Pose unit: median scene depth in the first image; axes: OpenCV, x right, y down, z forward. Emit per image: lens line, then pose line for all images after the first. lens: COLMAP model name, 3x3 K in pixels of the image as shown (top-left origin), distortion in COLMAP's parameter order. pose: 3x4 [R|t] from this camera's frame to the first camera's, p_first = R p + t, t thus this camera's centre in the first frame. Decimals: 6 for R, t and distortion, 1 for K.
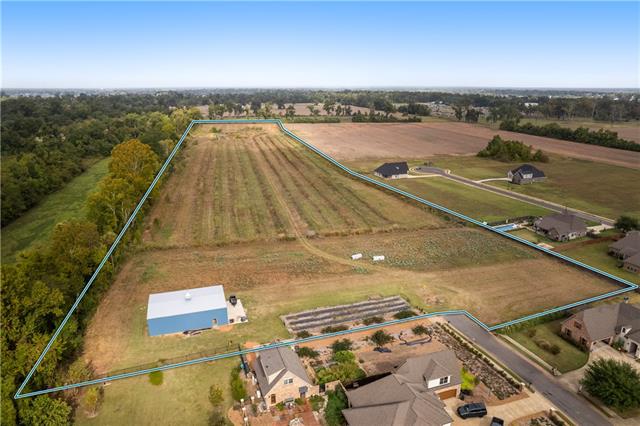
lens RADIAL K [[416.6, 0, 320.0], [0, 416.6, 213.0], [0, 0, 1]] dist [-0.058736, 0.056225]
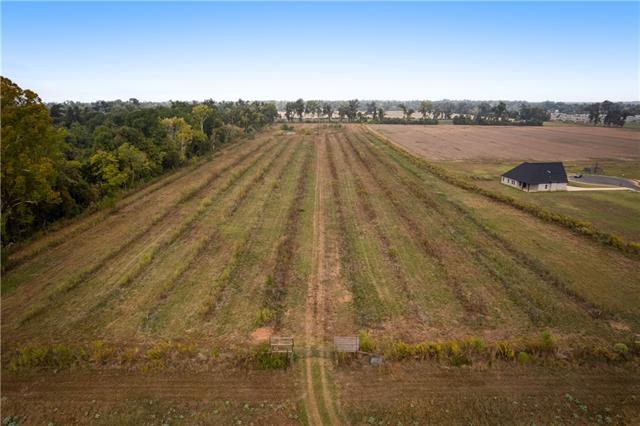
lens RADIAL K [[416.6, 0, 320.0], [0, 416.6, 213.0], [0, 0, 1]] dist [-0.058736, 0.056225]
pose [[0.975374, 0.055802, -0.213381, 0.011148], [-0.061800, 0.997856, -0.021537, -0.024085], [0.211722, 0.034194, 0.976732, 0.417825]]
